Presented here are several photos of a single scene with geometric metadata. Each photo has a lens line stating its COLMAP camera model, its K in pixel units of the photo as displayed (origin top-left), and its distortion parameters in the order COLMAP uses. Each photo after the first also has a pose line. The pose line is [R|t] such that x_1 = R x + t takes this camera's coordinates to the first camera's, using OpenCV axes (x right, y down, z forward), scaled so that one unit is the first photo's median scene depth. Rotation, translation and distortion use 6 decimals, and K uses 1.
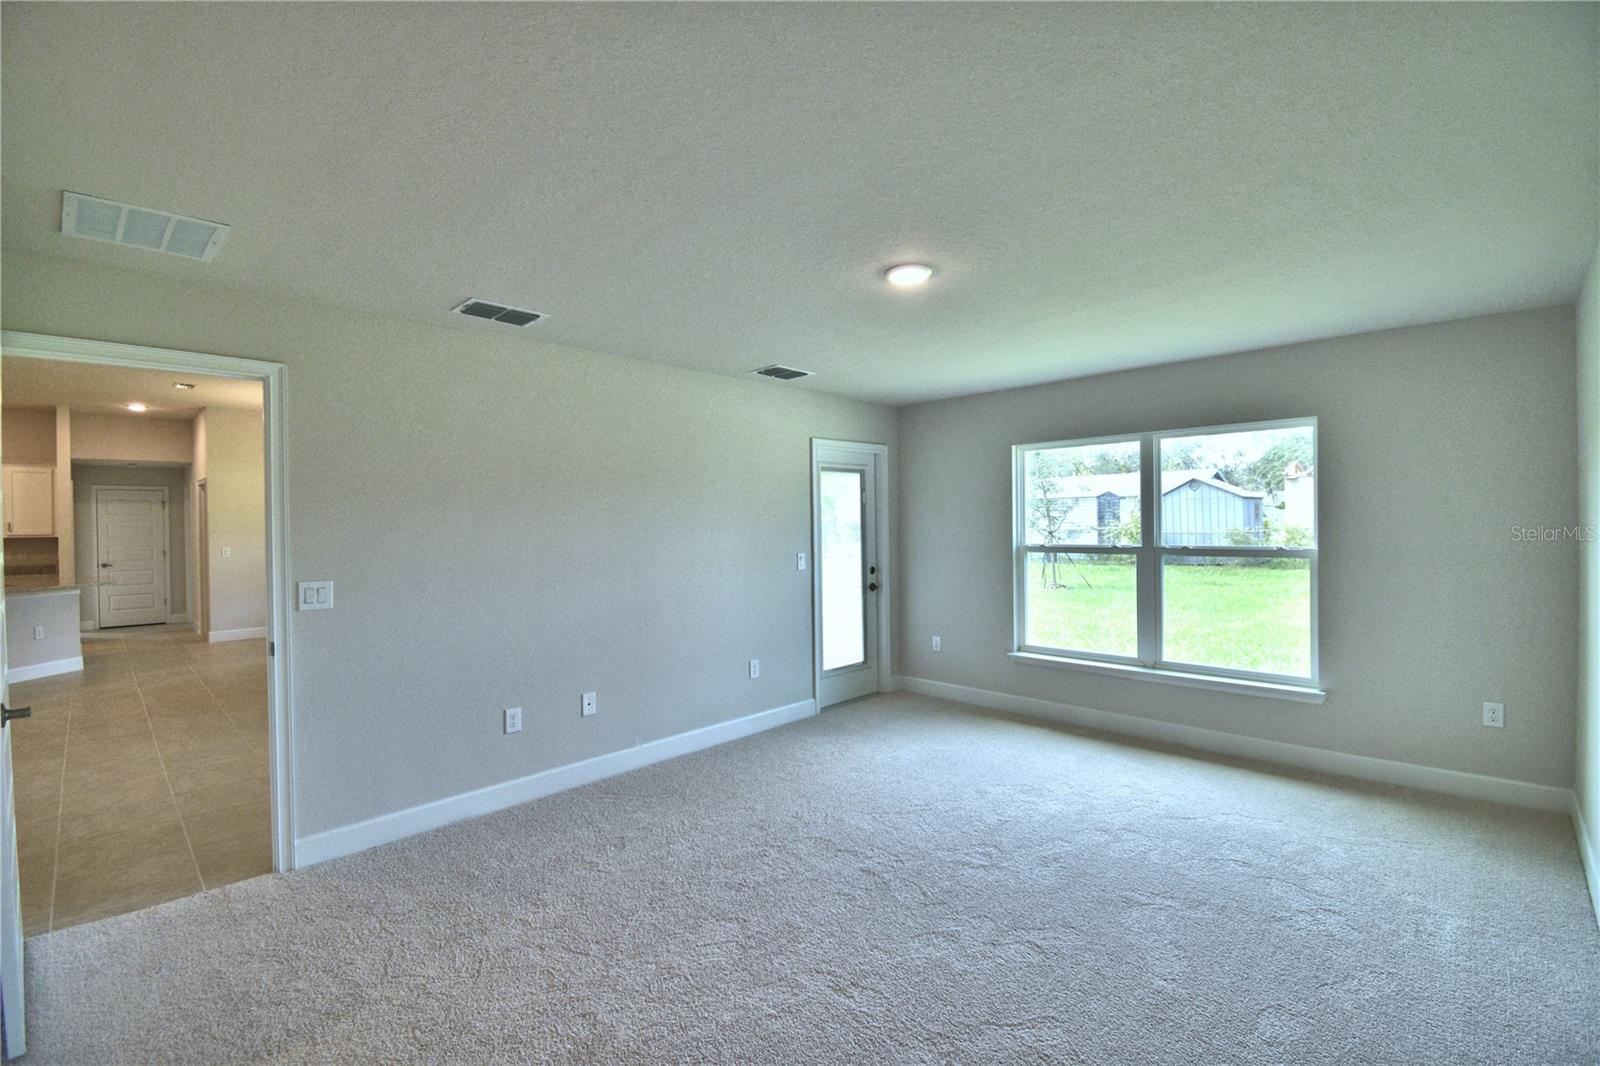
lens RADIAL K [[708.7, 0, 793.4], [0, 708.7, 524.2], [0, 0, 1]] dist [0.008713, -0.013281]
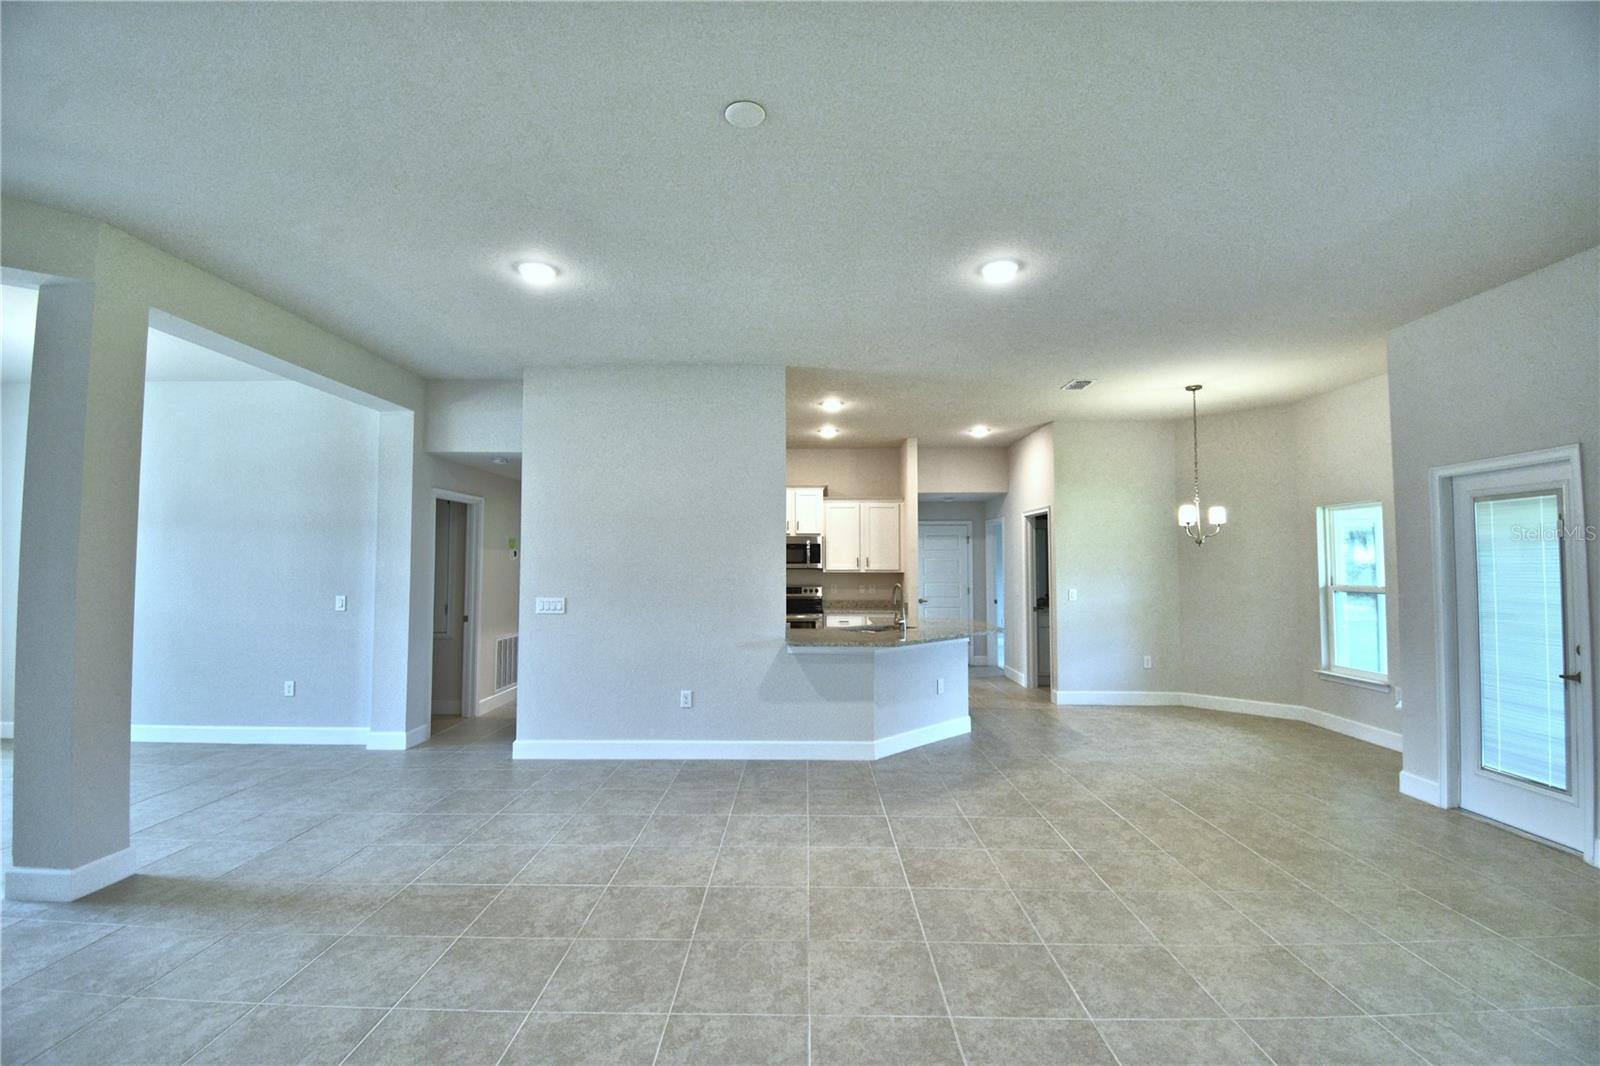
lens RADIAL K [[708.7, 0, 801.3], [0, 708.7, 540.3], [0, 0, 1]] dist [0.008713, -0.013281]
pose [[0.705439, -0.010587, -0.708691, -0.444365], [-0.010099, 0.999637, -0.024987, -0.000959], [0.708698, 0.024784, 0.705076, 0.200751]]
